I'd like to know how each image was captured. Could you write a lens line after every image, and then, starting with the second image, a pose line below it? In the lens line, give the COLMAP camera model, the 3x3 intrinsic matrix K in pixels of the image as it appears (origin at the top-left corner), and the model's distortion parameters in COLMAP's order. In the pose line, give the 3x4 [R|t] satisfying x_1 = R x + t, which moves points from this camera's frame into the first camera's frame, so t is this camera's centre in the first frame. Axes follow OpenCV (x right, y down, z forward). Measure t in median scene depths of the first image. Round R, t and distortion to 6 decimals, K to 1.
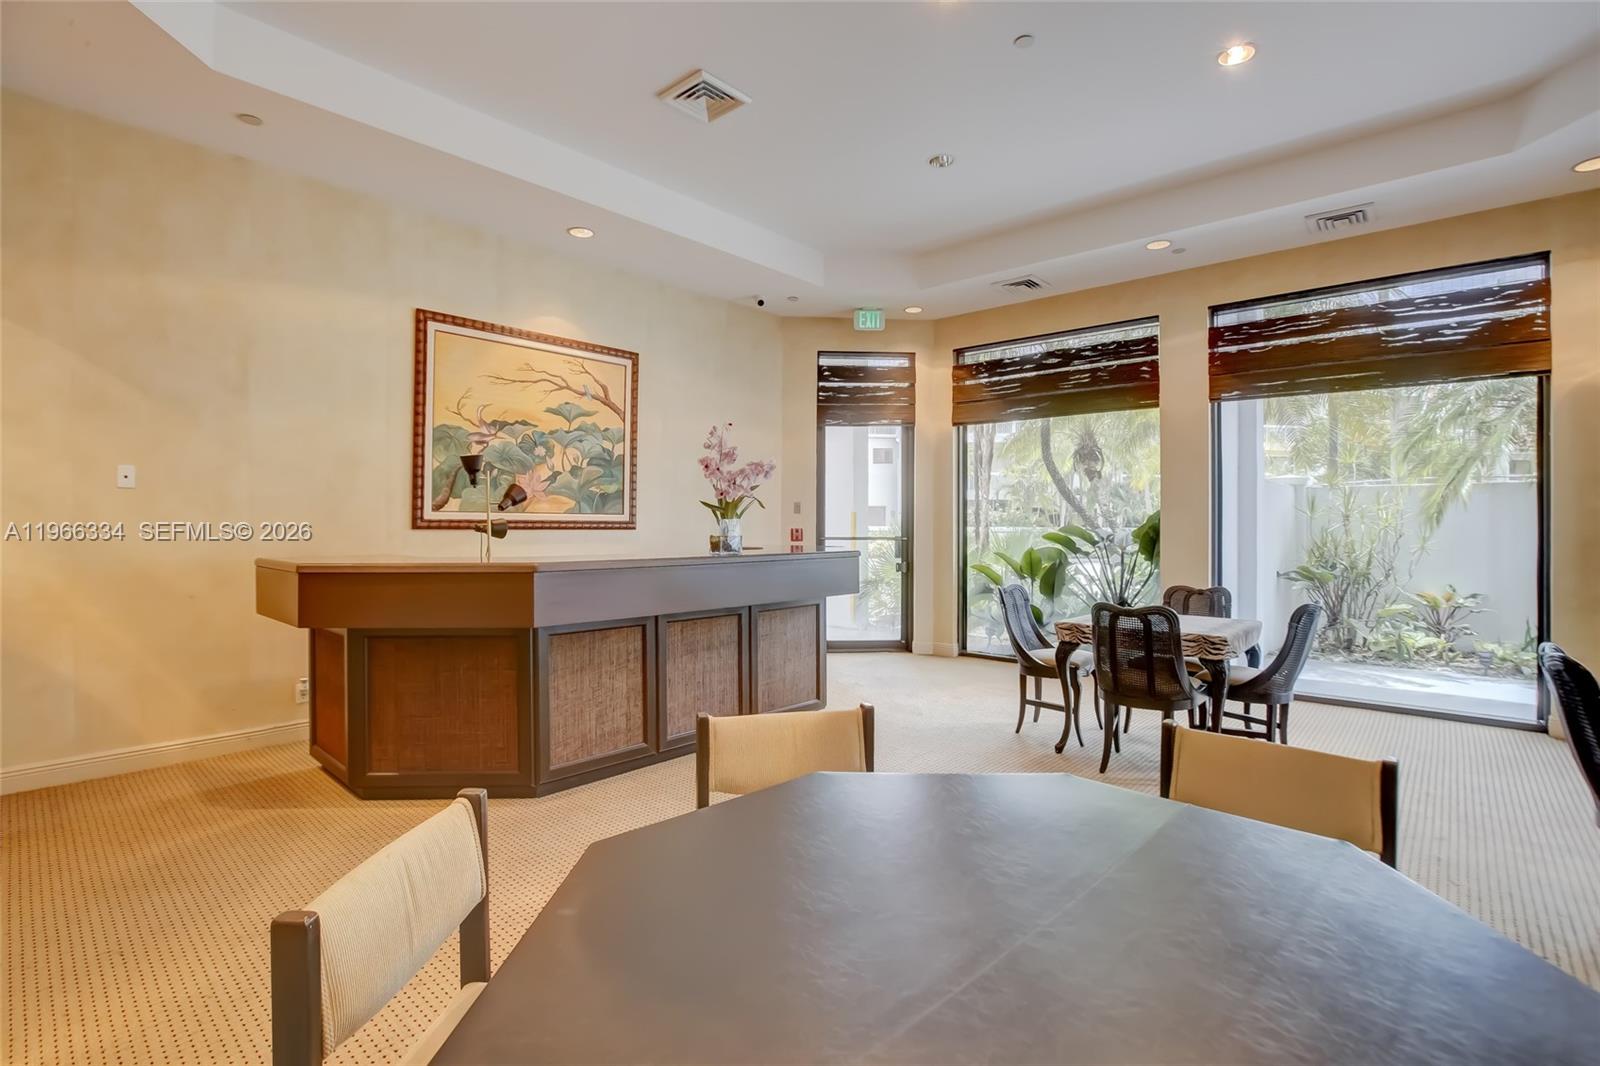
lens RADIAL K [[759.9, 0, 828.0], [0, 759.9, 502.0], [0, 0, 1]] dist [-0.001953, 0.003045]
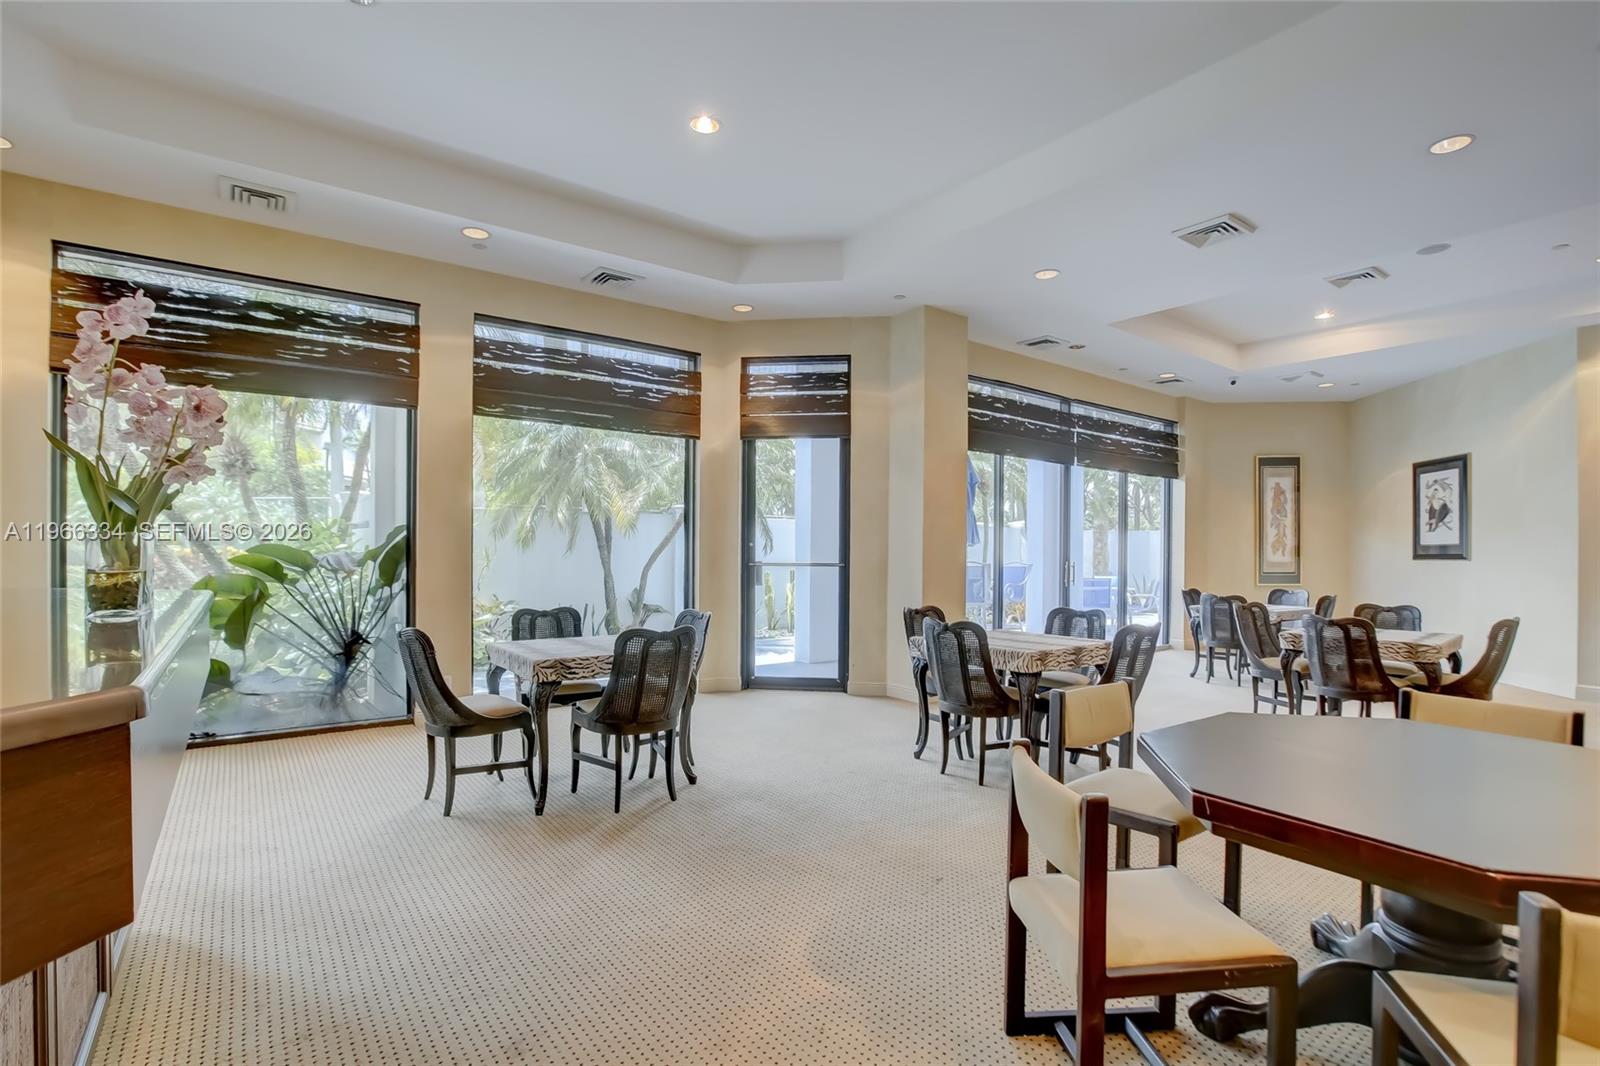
lens RADIAL K [[801.3, 0, 804.4], [0, 801.3, 546.2], [0, 0, 1]] dist [0.006121, 0.000062]
pose [[0.216528, -0.006774, 0.976253, -0.384761], [-0.036704, 0.999212, 0.015075, 0.001940], [-0.975586, -0.039096, 0.216109, 0.376183]]
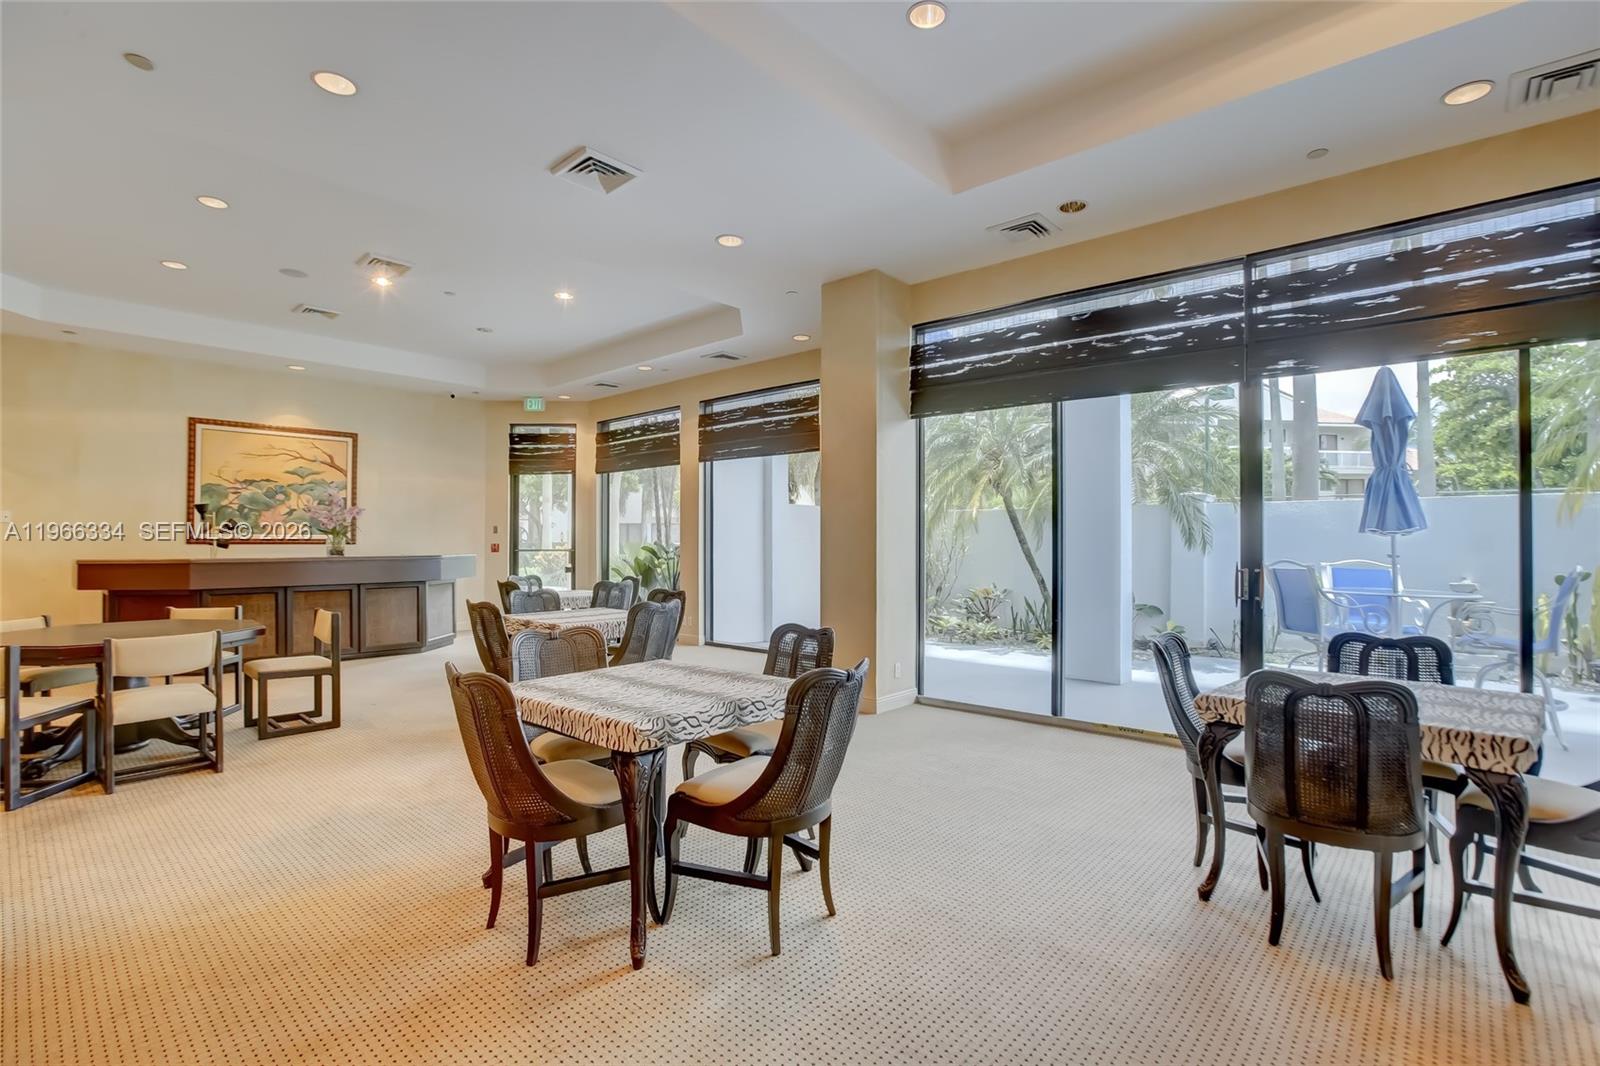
lens RADIAL K [[759.9, 0, 810.5], [0, 759.9, 537.7], [0, 0, 1]] dist [-0.001953, 0.003045]
pose [[0.999663, -0.007998, -0.024707, 0.773824], [0.008421, 0.999819, 0.017063, 0.003118], [0.024566, -0.017265, 0.999549, -0.595425]]
